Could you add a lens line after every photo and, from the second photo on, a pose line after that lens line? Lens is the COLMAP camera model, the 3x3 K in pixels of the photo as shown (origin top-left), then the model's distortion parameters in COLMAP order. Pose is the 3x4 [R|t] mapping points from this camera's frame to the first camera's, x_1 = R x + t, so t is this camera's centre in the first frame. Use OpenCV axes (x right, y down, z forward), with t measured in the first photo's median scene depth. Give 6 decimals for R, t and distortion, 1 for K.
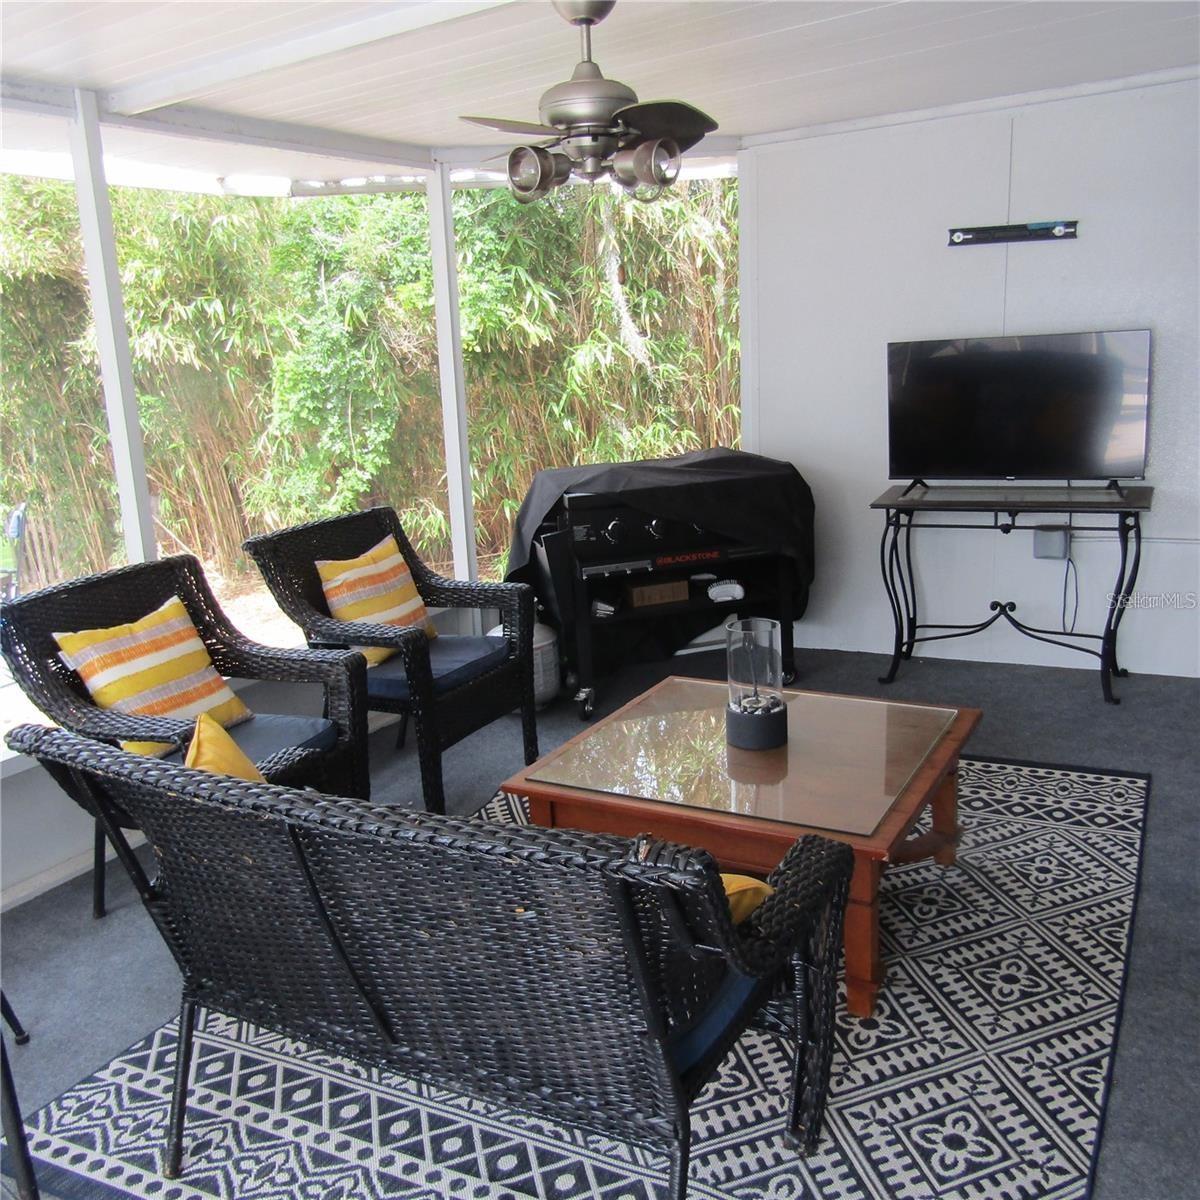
lens RADIAL K [[1228.6, 0, 600.0], [0, 1228.6, 600.0], [0, 0, 1]] dist [0.044591, 0.007010]
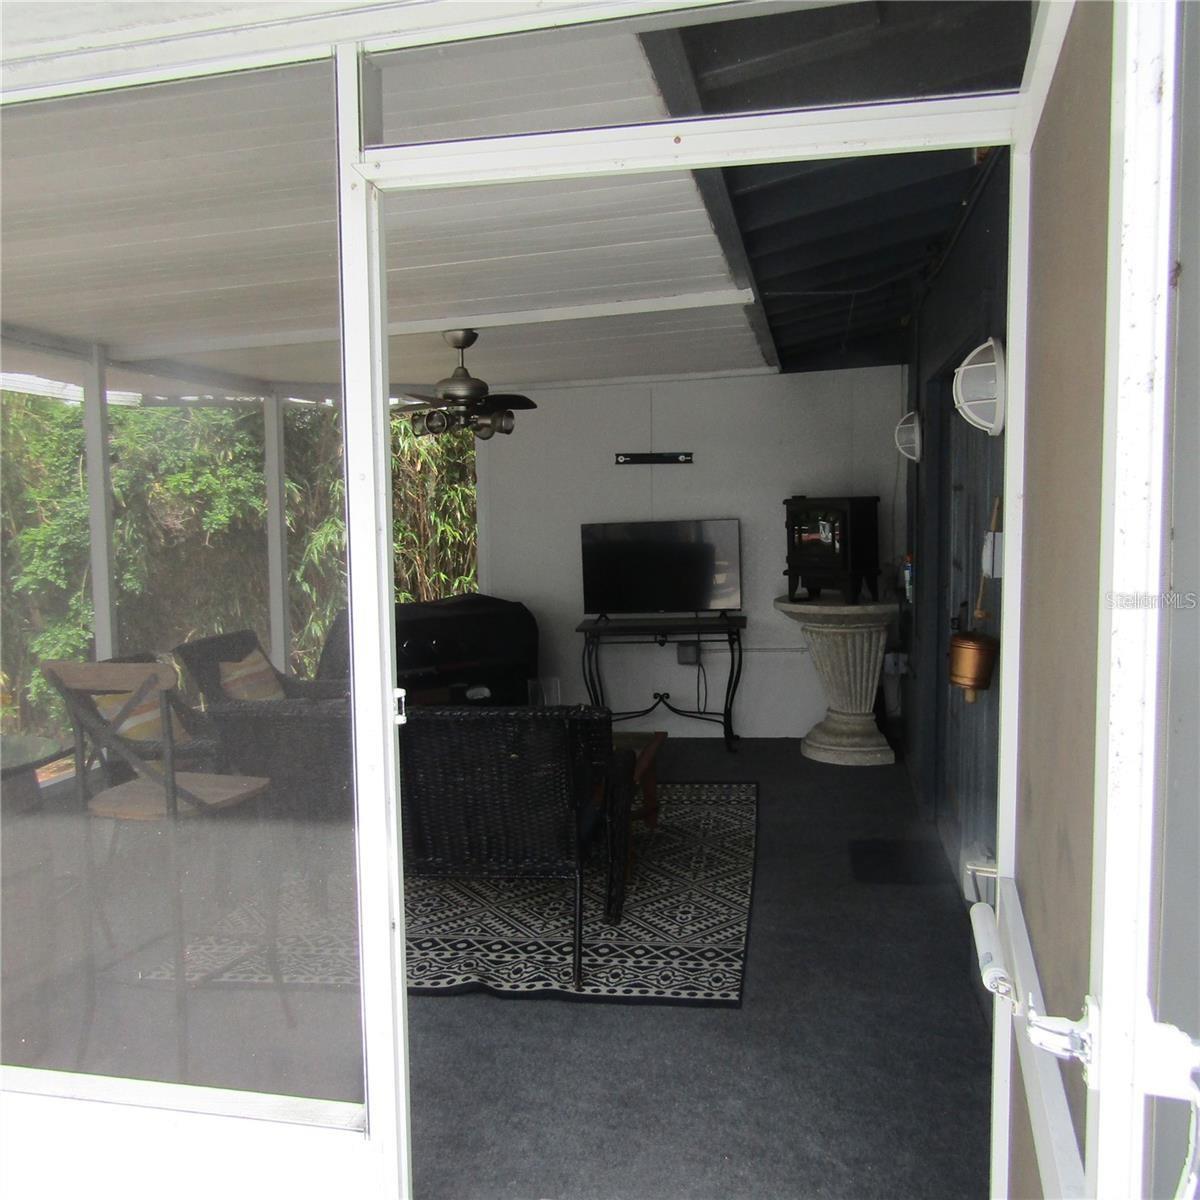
lens RADIAL K [[1134.7, 0, 597.3], [0, 1134.7, 593.3], [0, 0, 1]] dist [-0.006798, 0.000686]
pose [[0.955225, 0.000217, 0.295882, -0.161316], [0.044732, 0.988400, -0.145137, 0.079536], [-0.292481, 0.151874, 0.944134, -0.312113]]
